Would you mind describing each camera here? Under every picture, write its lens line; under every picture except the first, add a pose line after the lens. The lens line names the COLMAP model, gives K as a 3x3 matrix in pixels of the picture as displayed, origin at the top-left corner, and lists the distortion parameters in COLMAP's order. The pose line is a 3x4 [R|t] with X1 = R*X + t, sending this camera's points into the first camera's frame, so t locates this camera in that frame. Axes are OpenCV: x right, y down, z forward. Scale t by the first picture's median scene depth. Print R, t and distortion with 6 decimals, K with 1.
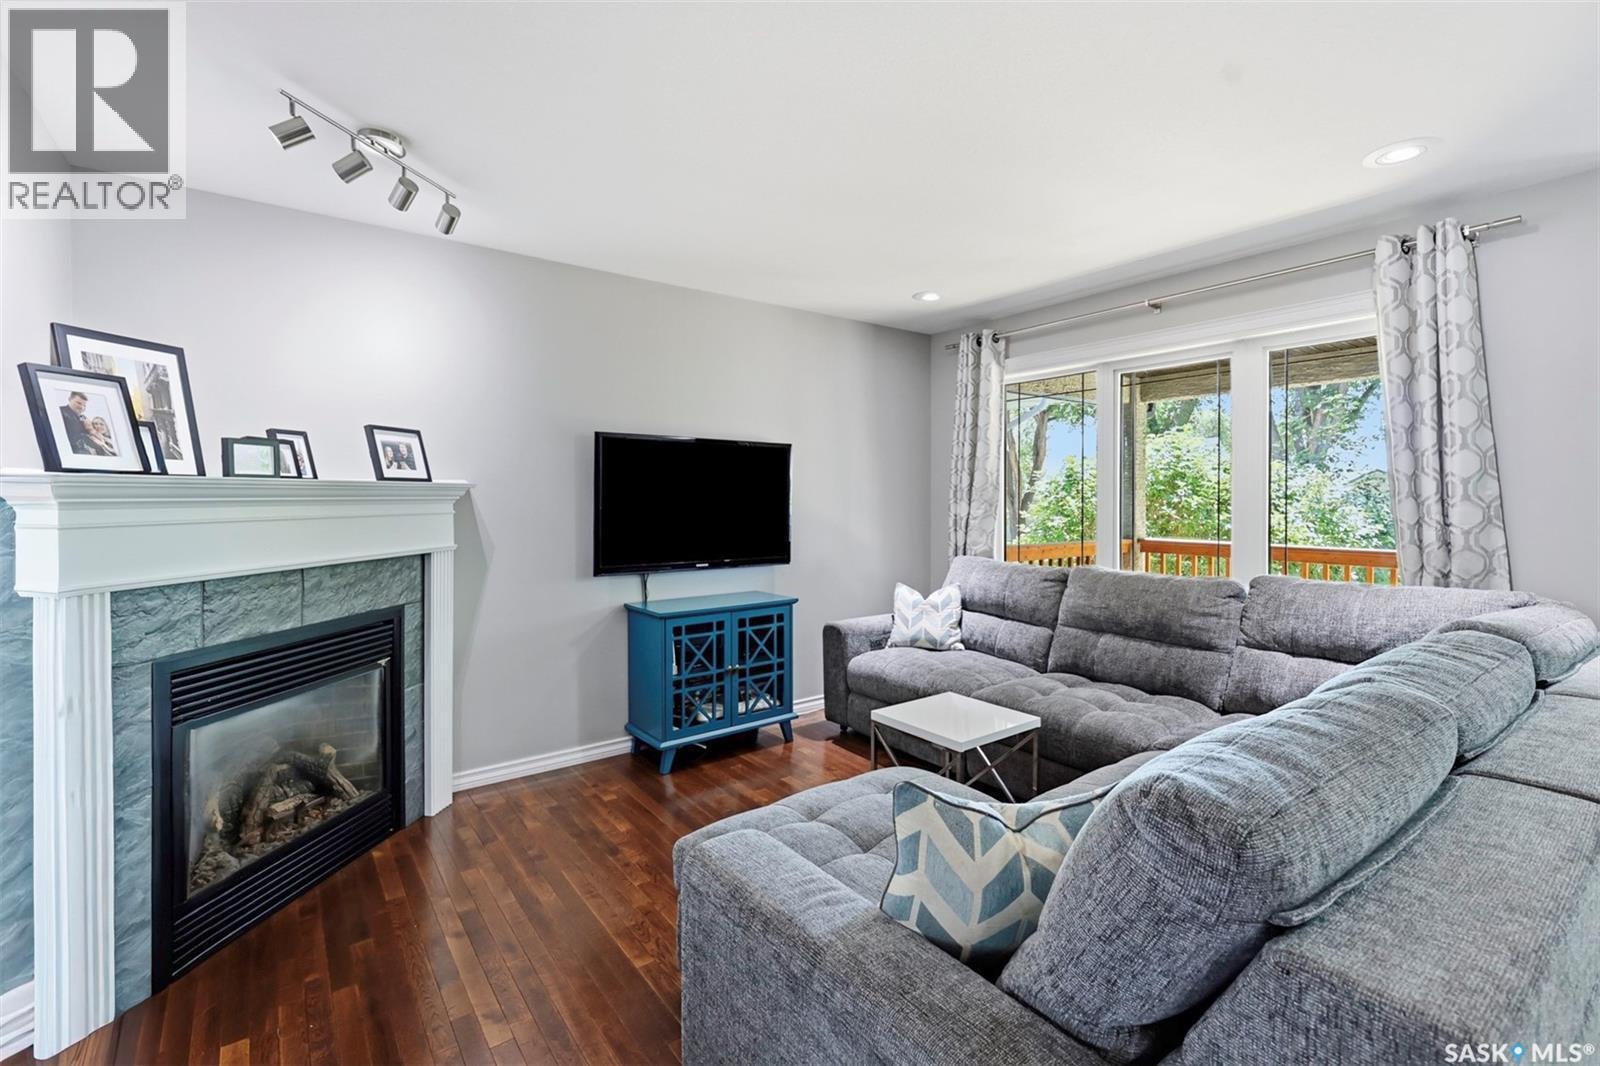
lens RADIAL K [[708.1, 0, 803.3], [0, 708.1, 497.2], [0, 0, 1]] dist [0.001494, 0.000253]
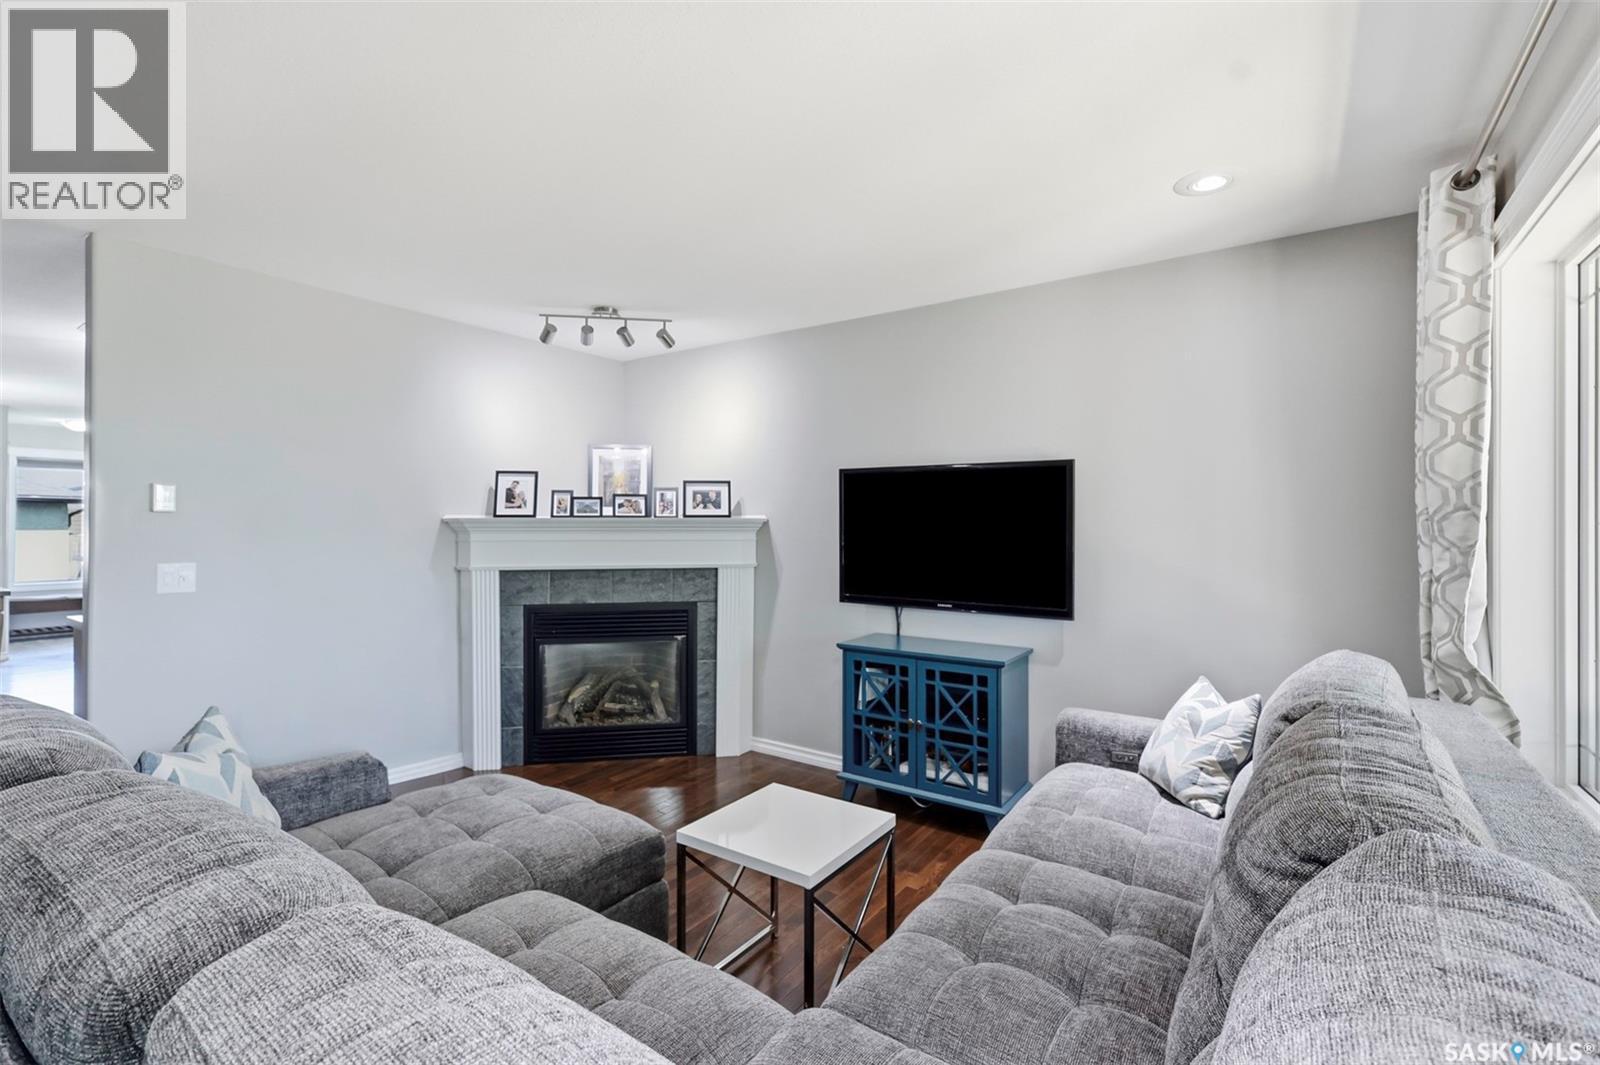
lens RADIAL K [[717.1, 0, 807.0], [0, 717.1, 516.5], [0, 0, 1]] dist [0.001562, 0.000316]
pose [[0.318953, -0.009226, -0.947725, 0.858663], [-0.002955, 0.999938, -0.010728, -0.008451], [0.947766, 0.006222, 0.318906, 0.701730]]
